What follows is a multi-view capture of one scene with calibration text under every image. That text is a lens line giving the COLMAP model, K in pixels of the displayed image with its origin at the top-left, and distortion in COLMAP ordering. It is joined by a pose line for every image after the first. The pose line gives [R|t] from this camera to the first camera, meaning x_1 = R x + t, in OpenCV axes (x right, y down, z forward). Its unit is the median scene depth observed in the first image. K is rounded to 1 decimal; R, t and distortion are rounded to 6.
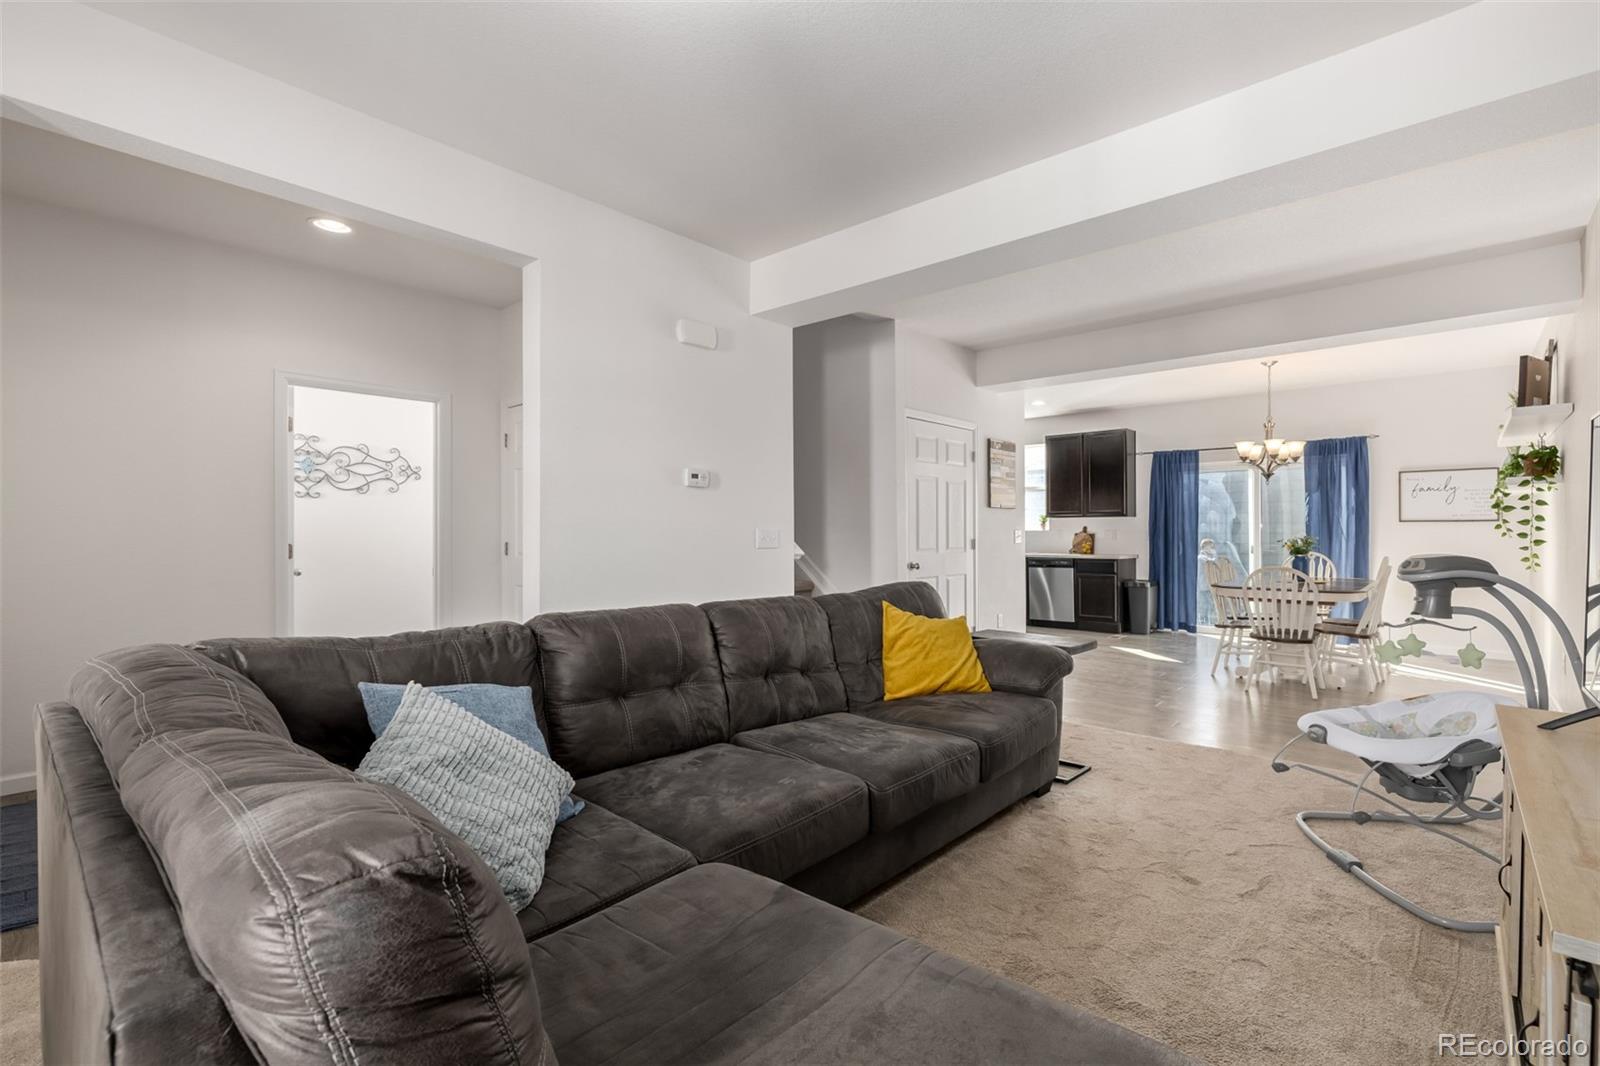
lens RADIAL K [[725.0, 0, 866.5], [0, 725.0, 528.3], [0, 0, 1]] dist [0.000937, 0.000051]
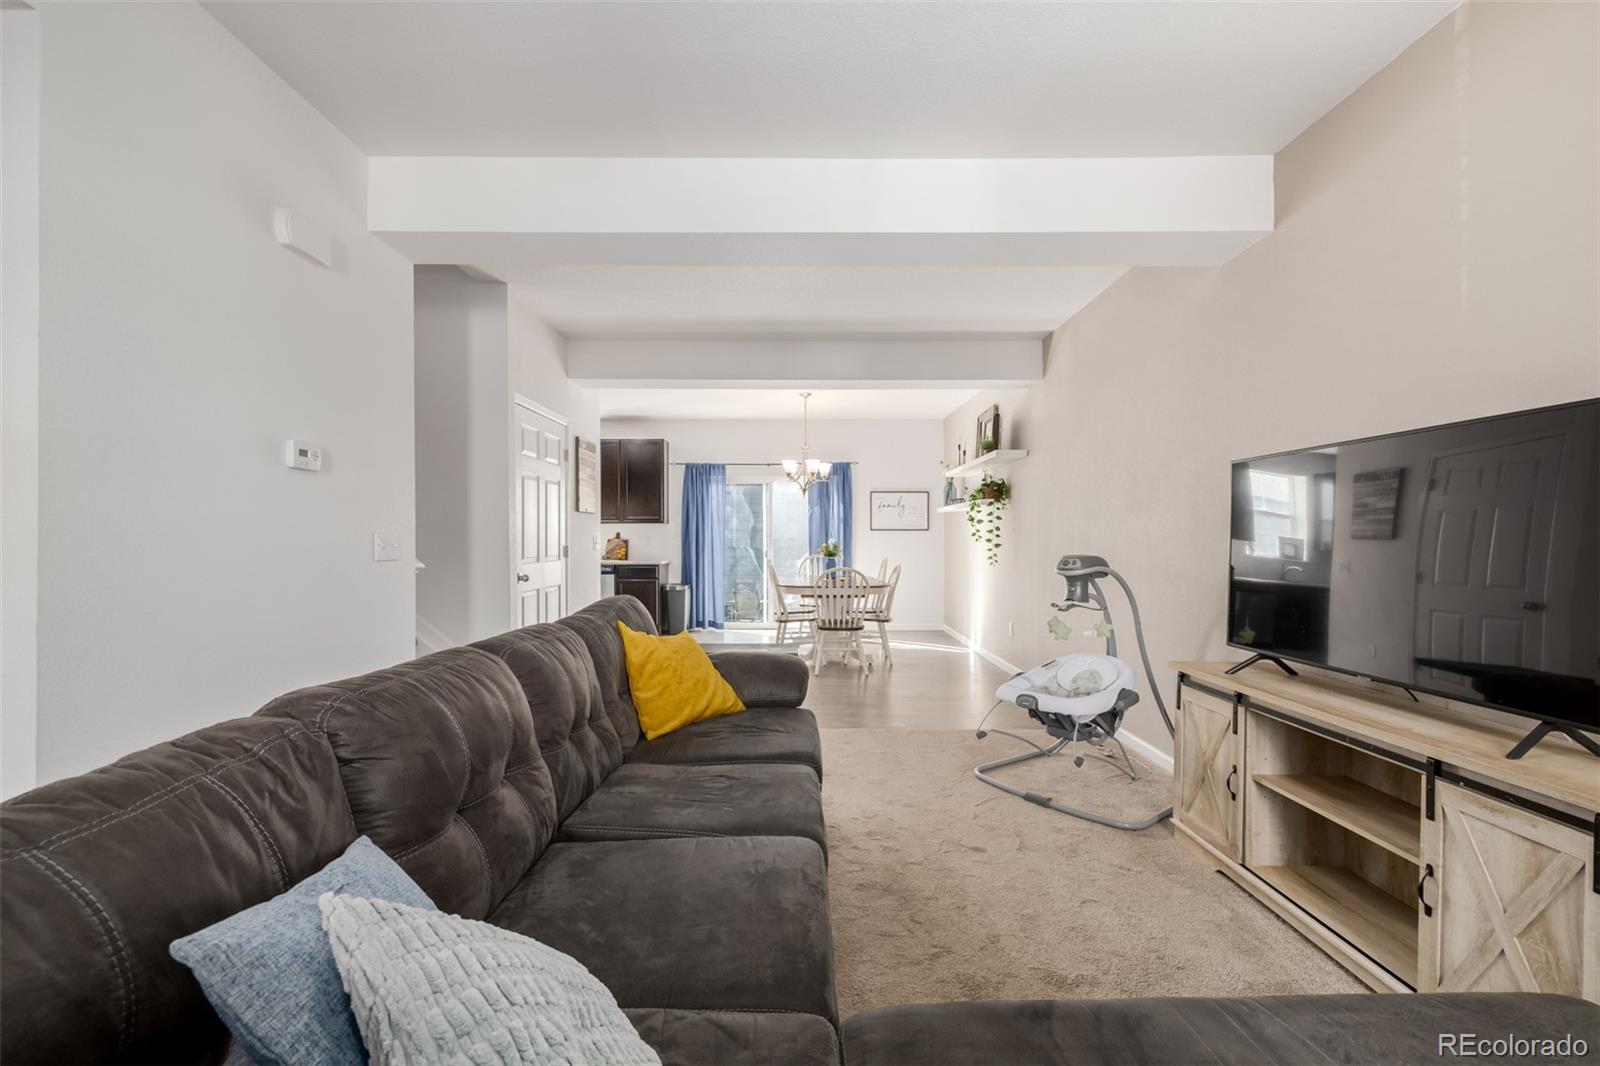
lens RADIAL K [[698.8, 0, 800.0], [0, 698.8, 533.0], [0, 0, 1]] dist [0.001276, 0.000048]
pose [[0.766808, 0.005390, 0.641854, -0.247146], [-0.004174, 0.999985, -0.003411, 0.000856], [-0.641863, -0.000064, 0.766820, 0.187453]]
